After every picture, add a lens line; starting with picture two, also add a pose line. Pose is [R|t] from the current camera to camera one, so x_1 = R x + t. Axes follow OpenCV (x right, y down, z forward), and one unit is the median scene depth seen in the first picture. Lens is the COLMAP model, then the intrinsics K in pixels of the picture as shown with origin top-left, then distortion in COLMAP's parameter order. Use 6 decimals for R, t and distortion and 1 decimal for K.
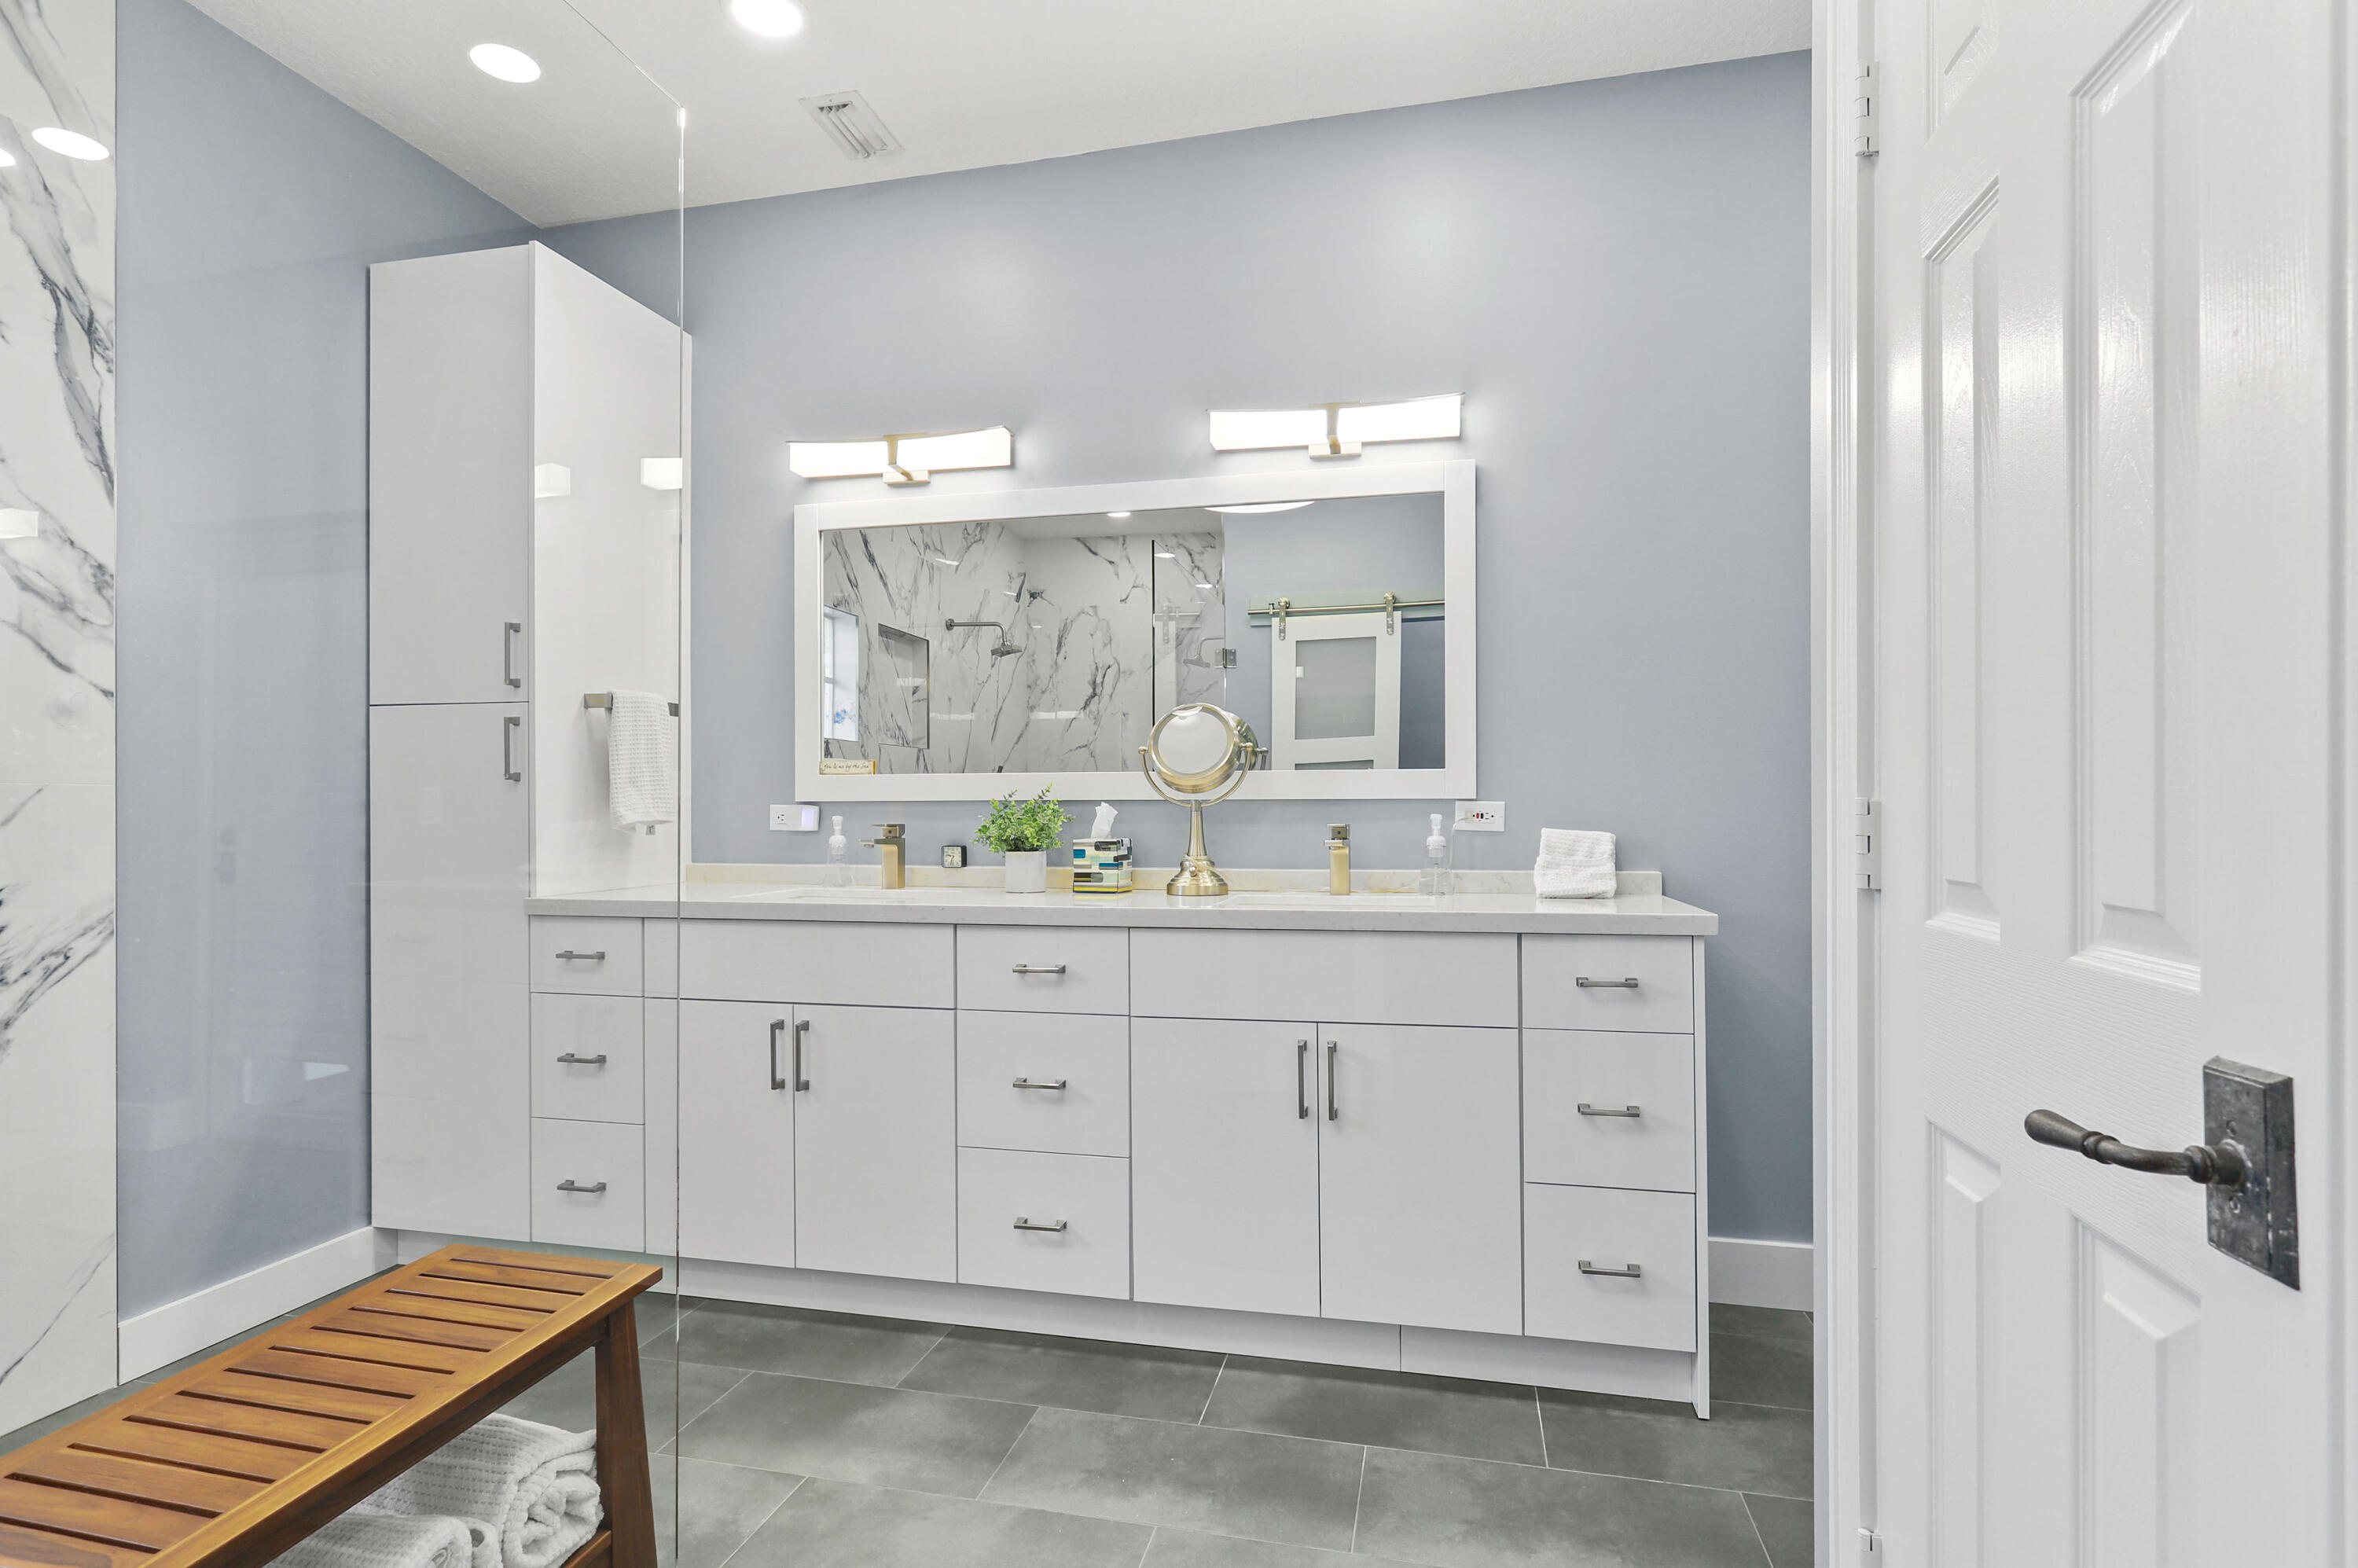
lens RADIAL K [[1135.6, 0, 1191.3], [0, 1135.6, 789.0], [0, 0, 1]] dist [0.001761, 0.000976]
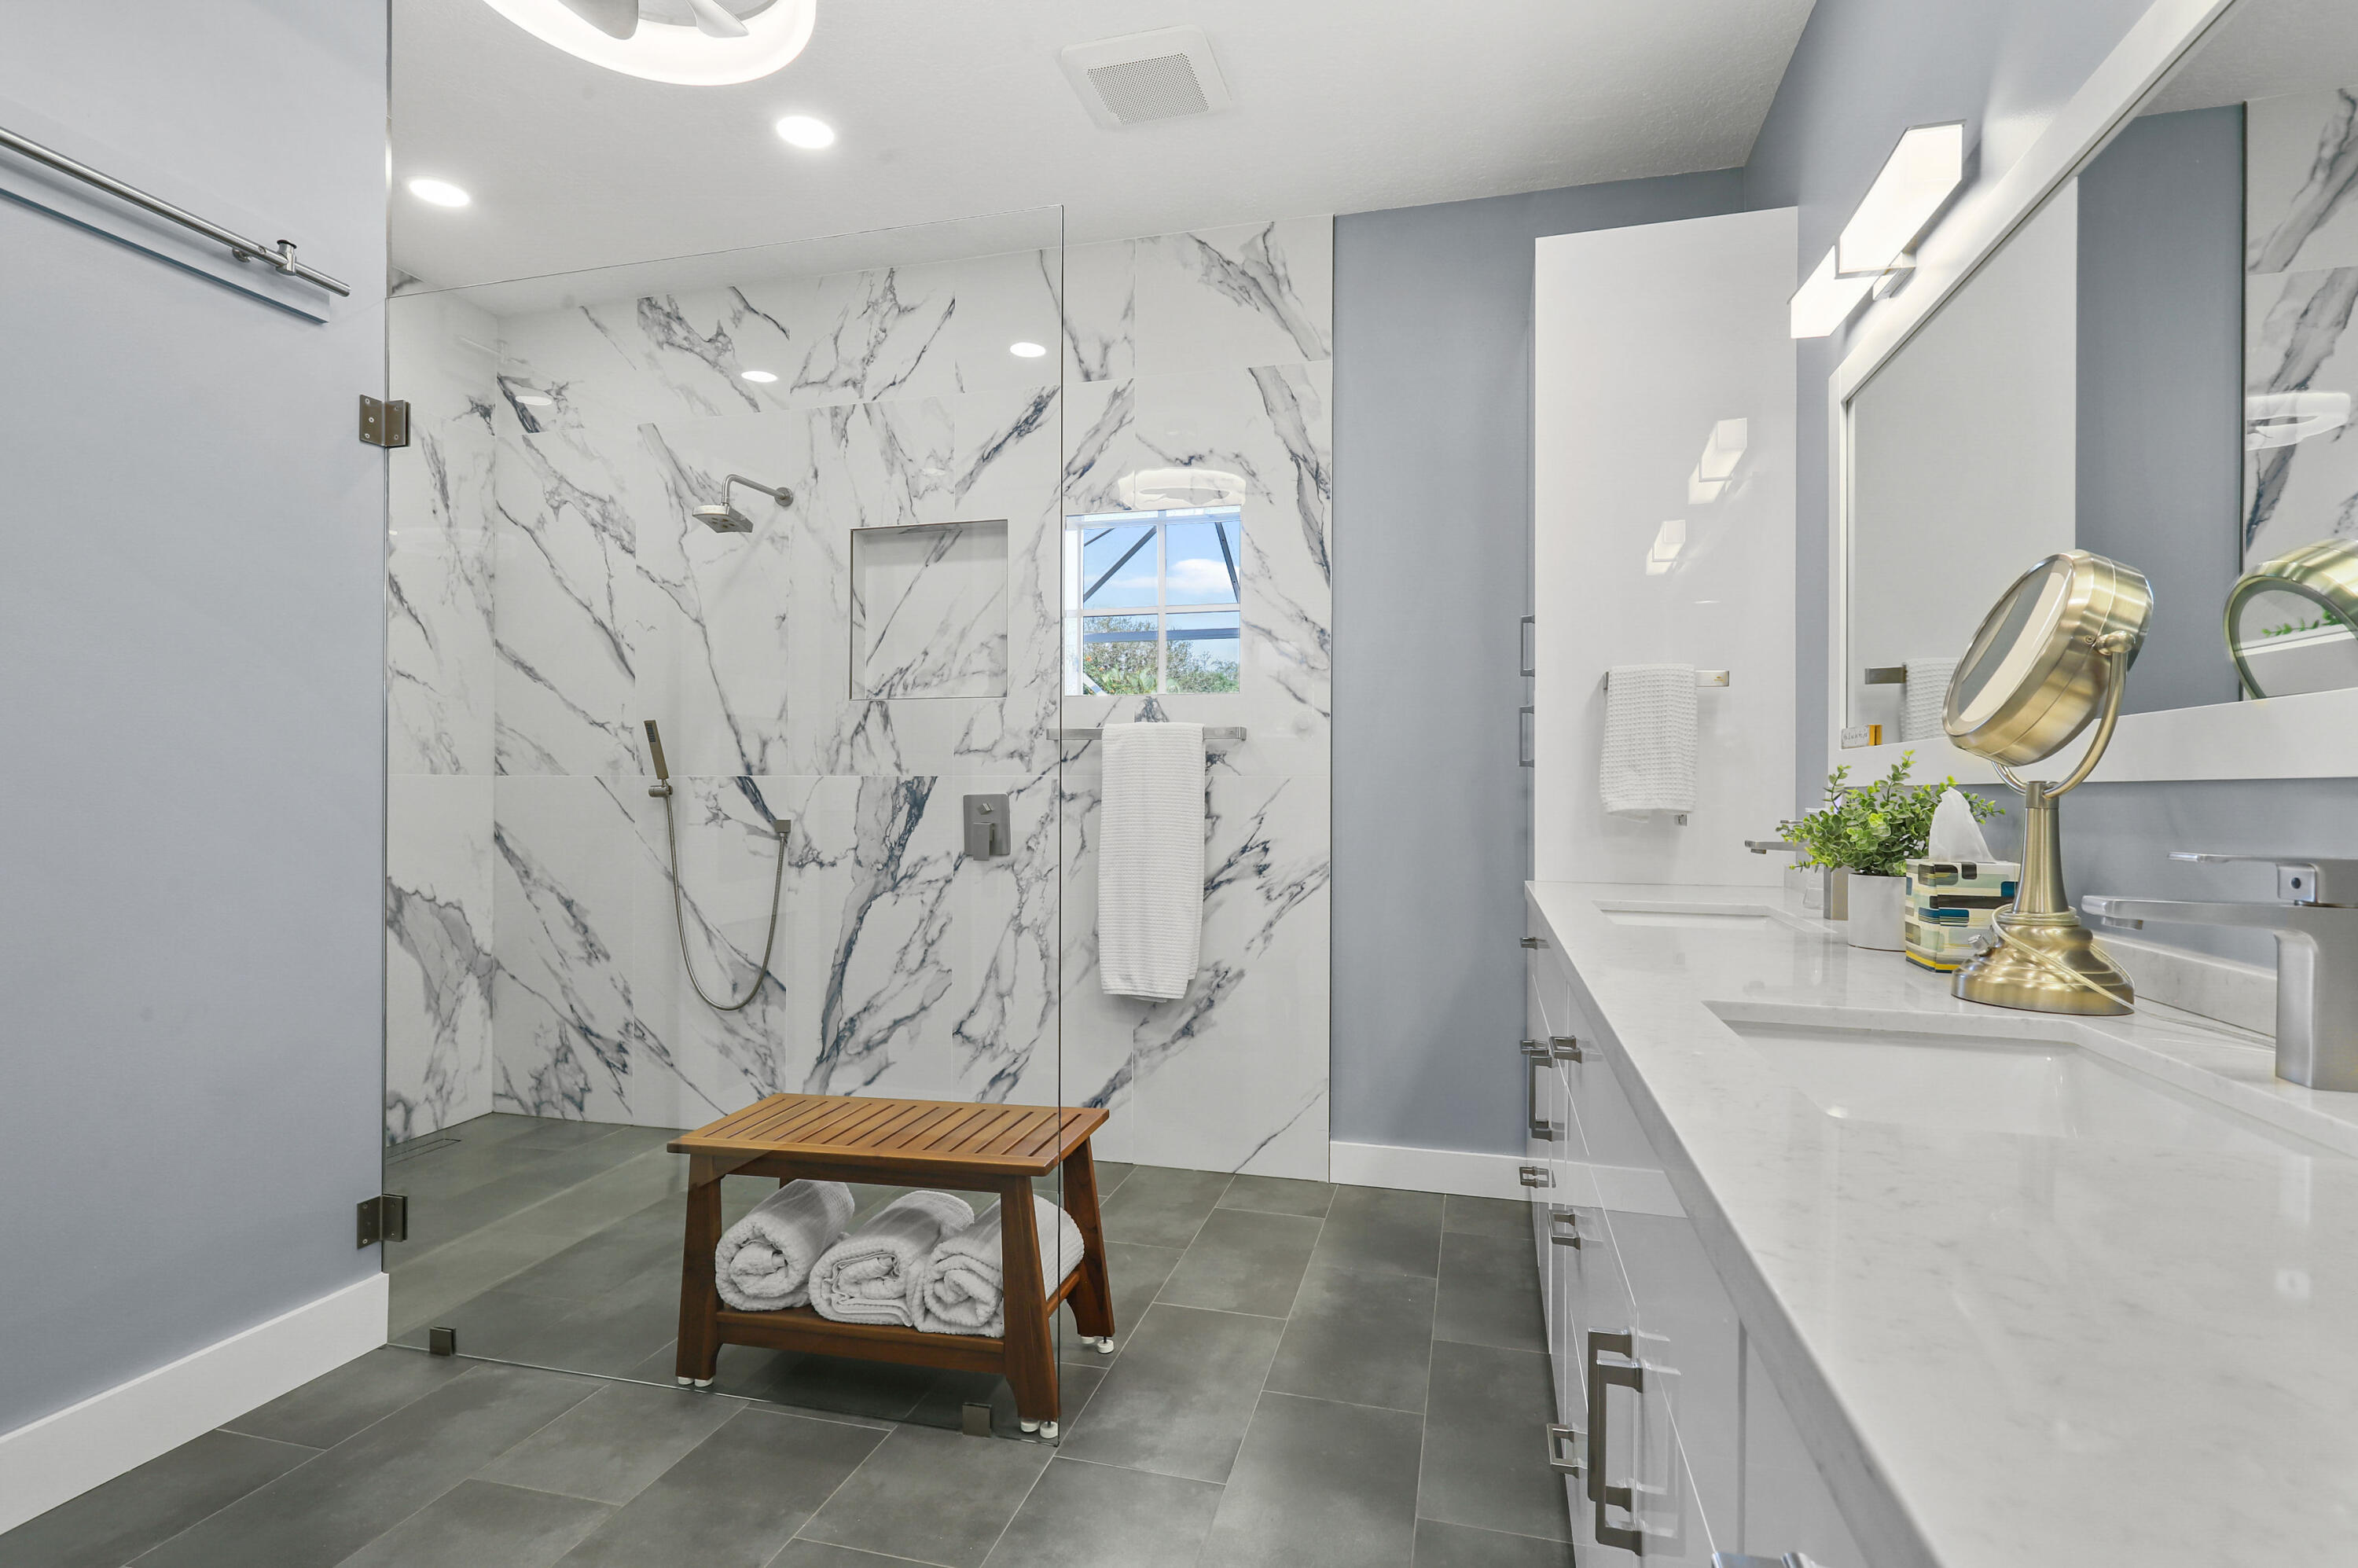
lens RADIAL K [[1135.6, 0, 1195.4], [0, 1135.6, 786.6], [0, 0, 1]] dist [0.001761, 0.000976]
pose [[-0.011815, -0.010315, -0.999877, 0.539569], [-0.003680, 0.999940, -0.010273, 0.026297], [0.999923, 0.003558, -0.011852, 0.855006]]
